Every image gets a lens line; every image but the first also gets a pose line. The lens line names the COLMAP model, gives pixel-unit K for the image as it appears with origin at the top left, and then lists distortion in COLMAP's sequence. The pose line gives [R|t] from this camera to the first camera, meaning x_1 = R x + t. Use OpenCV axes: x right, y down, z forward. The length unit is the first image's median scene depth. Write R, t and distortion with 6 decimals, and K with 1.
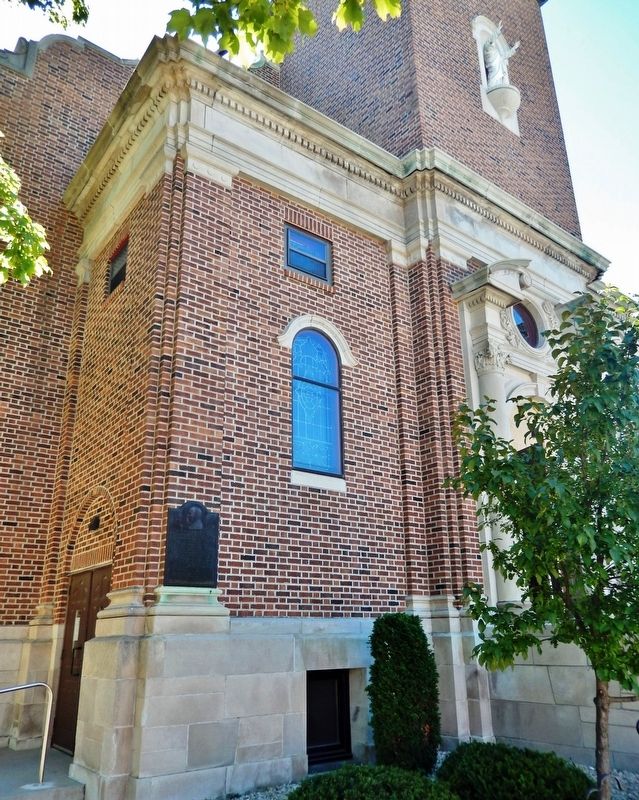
lens RADIAL K [[624.3, 0, 319.5], [0, 624.3, 400.0], [0, 0, 1]] dist [0.013966, 0.002365]
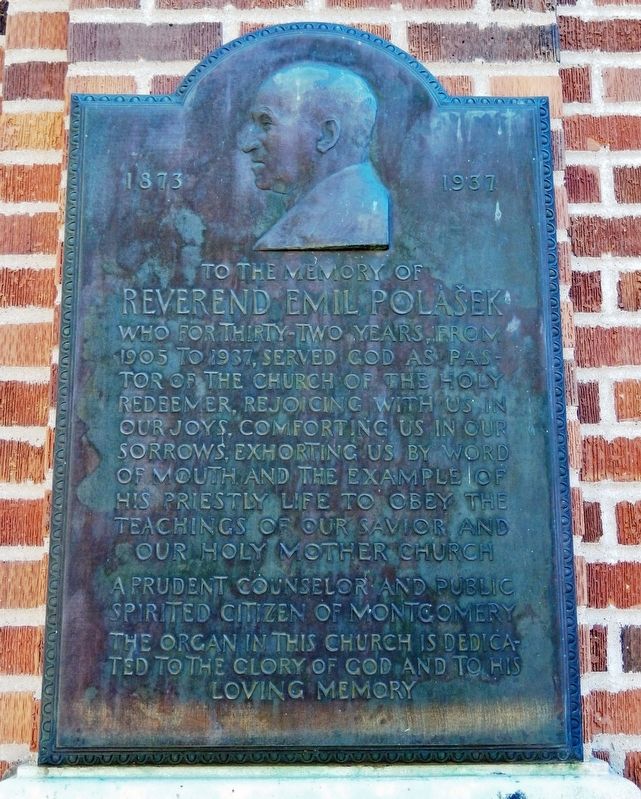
lens RADIAL K [[1054.1, 0, 320.5], [0, 1054.1, 399.5], [0, 0, 1]] dist [-0.000454, 0.007502]
pose [[0.809717, -0.097001, -0.578748, -0.078749], [0.197546, 0.973738, 0.113180, 0.181003], [0.552570, -0.205973, 0.807615, 0.718121]]
